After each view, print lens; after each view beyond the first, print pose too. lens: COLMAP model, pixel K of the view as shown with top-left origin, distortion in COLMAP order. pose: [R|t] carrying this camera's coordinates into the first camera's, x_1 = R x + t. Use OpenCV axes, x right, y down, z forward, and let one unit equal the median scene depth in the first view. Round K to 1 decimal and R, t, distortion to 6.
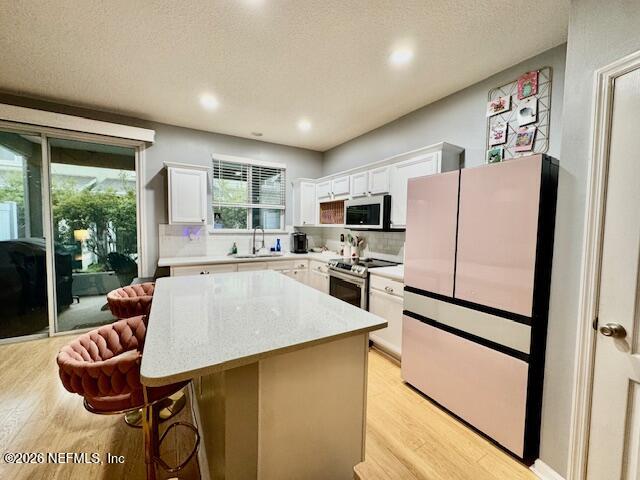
lens RADIAL K [[254.9, 0, 318.9], [0, 254.9, 240.9], [0, 0, 1]] dist [-0.001433, -0.000472]
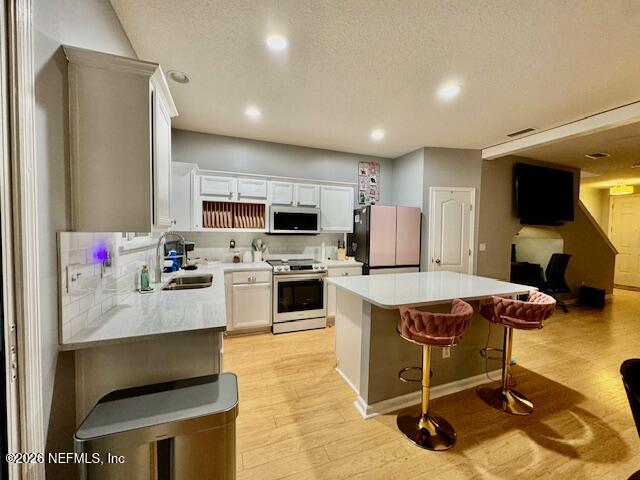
lens RADIAL K [[254.9, 0, 318.9], [0, 254.9, 240.9], [0, 0, 1]] dist [-0.001433, -0.000472]
pose [[0.162789, -0.052188, 0.985280, -0.882824], [0.046842, 0.997883, 0.045116, -0.058341], [-0.985548, 0.038808, 0.164889, 0.665577]]
